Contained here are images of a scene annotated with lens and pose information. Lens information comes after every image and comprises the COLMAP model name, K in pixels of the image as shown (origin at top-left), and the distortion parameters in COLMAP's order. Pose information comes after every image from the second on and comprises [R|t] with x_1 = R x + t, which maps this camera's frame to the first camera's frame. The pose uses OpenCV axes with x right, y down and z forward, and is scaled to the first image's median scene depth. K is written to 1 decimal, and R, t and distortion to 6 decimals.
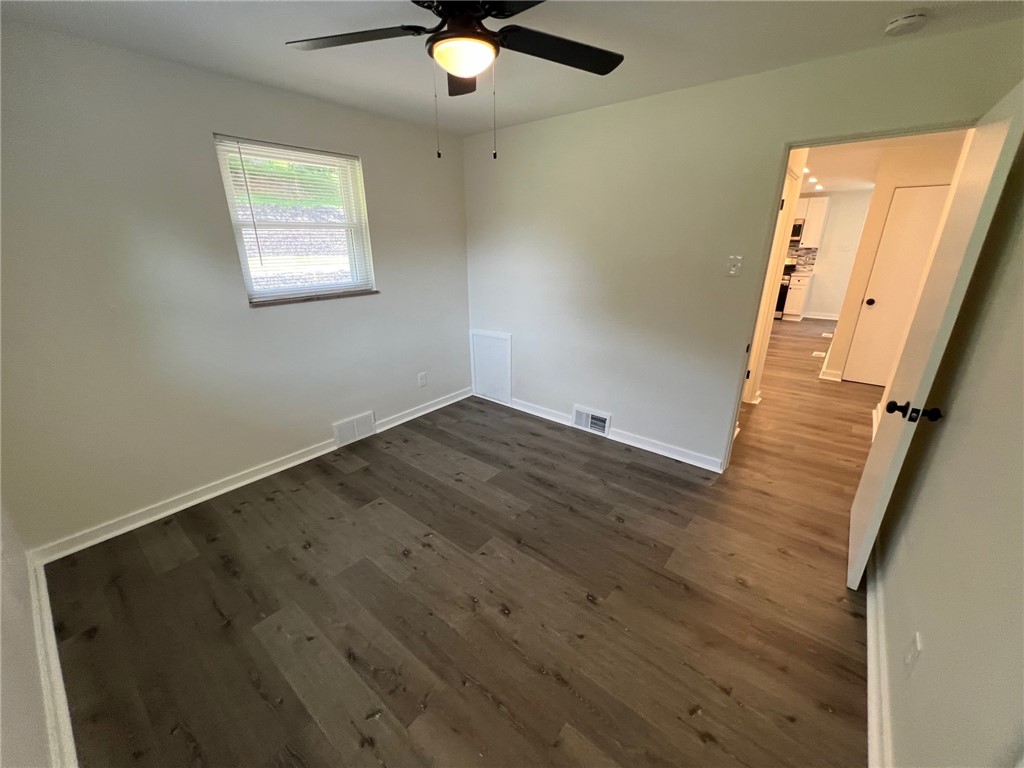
lens RADIAL K [[408.6, 0, 509.3], [0, 408.6, 389.8], [0, 0, 1]] dist [0.001168, -0.000140]
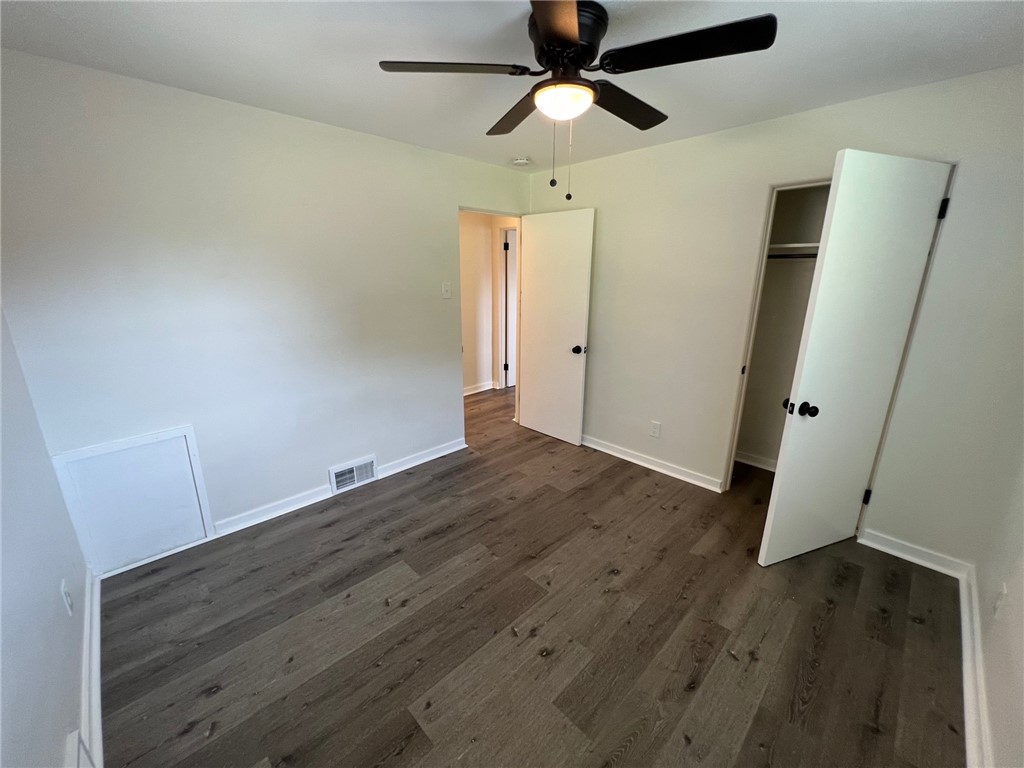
lens RADIAL K [[408.6, 0, 512.5], [0, 408.6, 386.0], [0, 0, 1]] dist [0.001168, -0.000140]
pose [[0.104762, -0.266047, 0.958250, -0.887403], [0.340330, 0.914966, 0.216823, -0.275207], [-0.934452, 0.303406, 0.186397, 0.753338]]
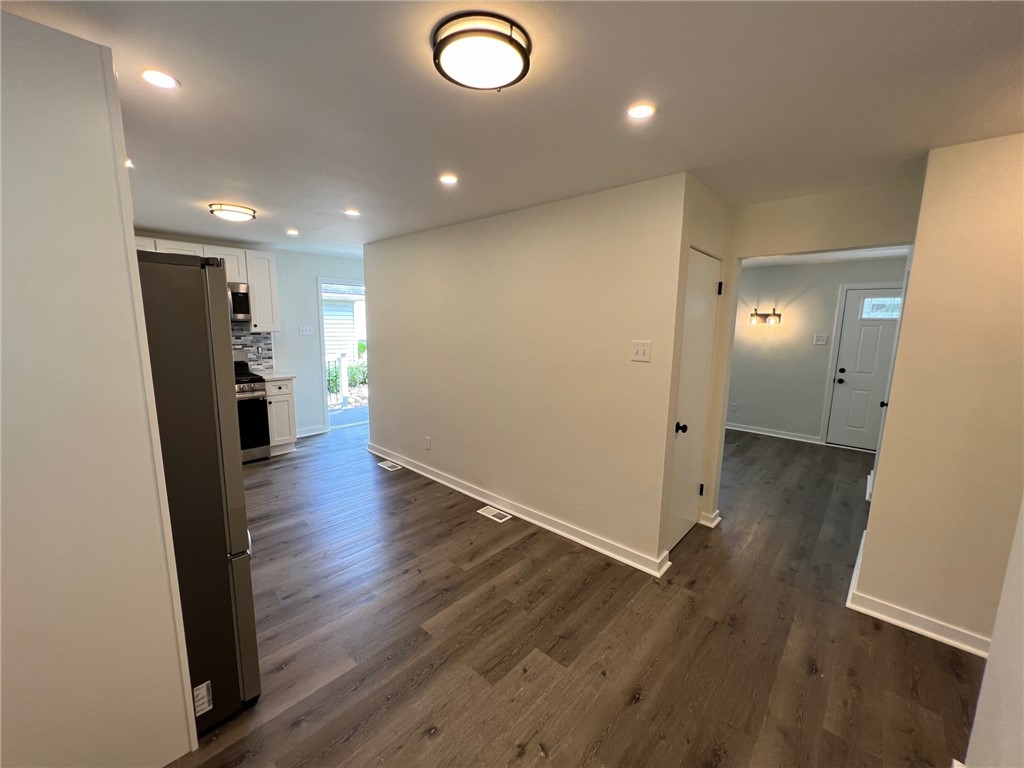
lens RADIAL K [[408.6, 0, 510.6], [0, 408.6, 385.5], [0, 0, 1]] dist [0.001168, -0.000140]
pose [[0.053570, -0.132849, 0.989688, 0.062611], [0.312392, 0.943592, 0.109752, -0.087346], [-0.948442, 0.303291, 0.092049, 0.241863]]
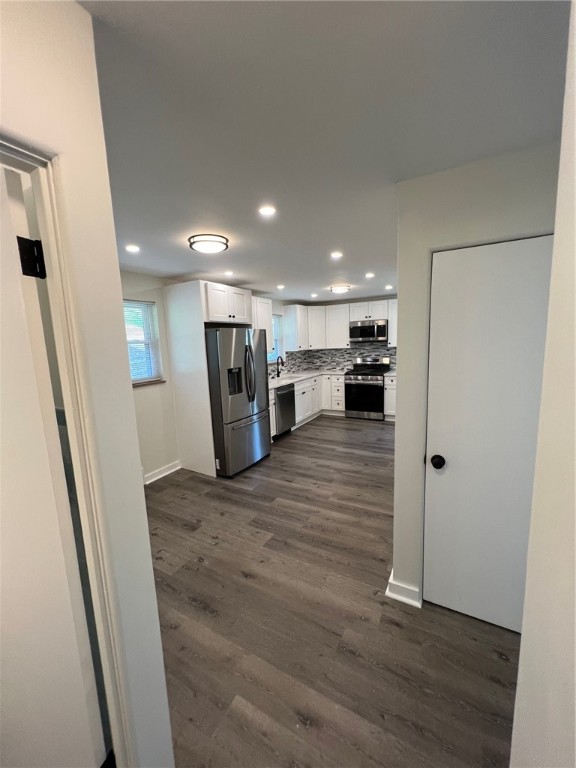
lens RADIAL K [[306.5, 0, 288.4], [0, 306.5, 378.0], [0, 0, 1]] dist [0.001168, -0.000140]
pose [[0.985811, -0.041235, 0.162714, 0.134788], [0.075615, 0.974523, -0.211155, -0.053363], [-0.149861, 0.220463, 0.963814, 0.133152]]
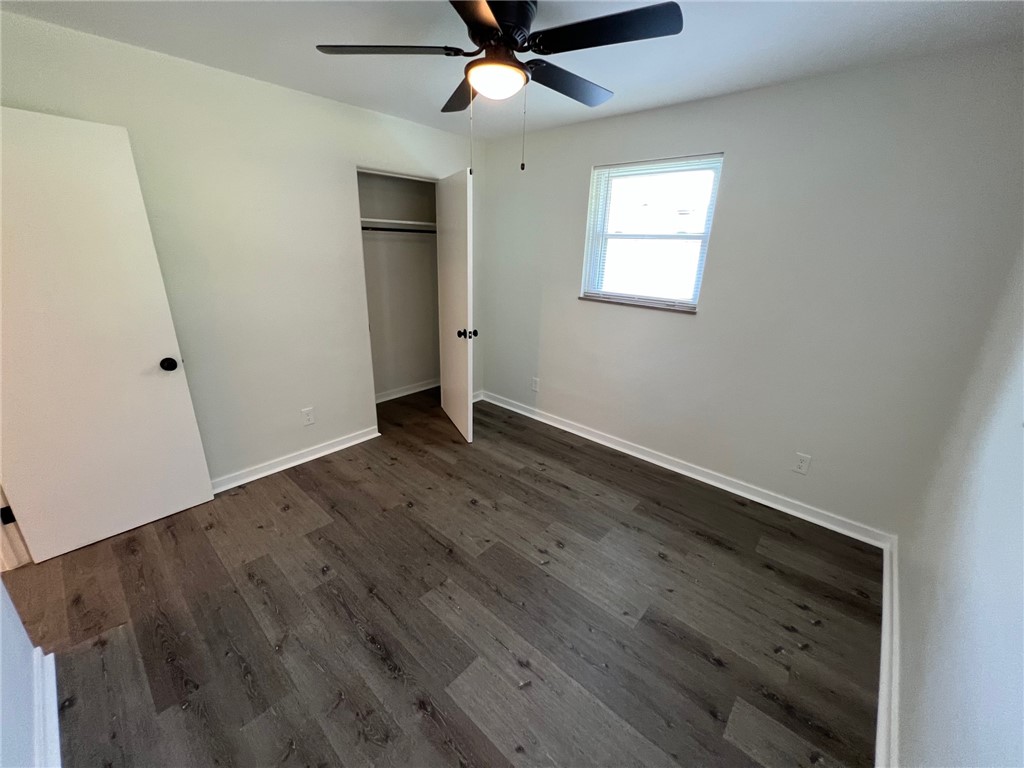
lens RADIAL K [[408.6, 0, 510.5], [0, 408.6, 383.4], [0, 0, 1]] dist [0.001168, -0.000140]
pose [[-0.998866, -0.037545, 0.029260, -0.138508], [-0.010642, 0.775290, 0.631516, -0.585142], [-0.046396, 0.630489, -0.774811, 1.559385]]
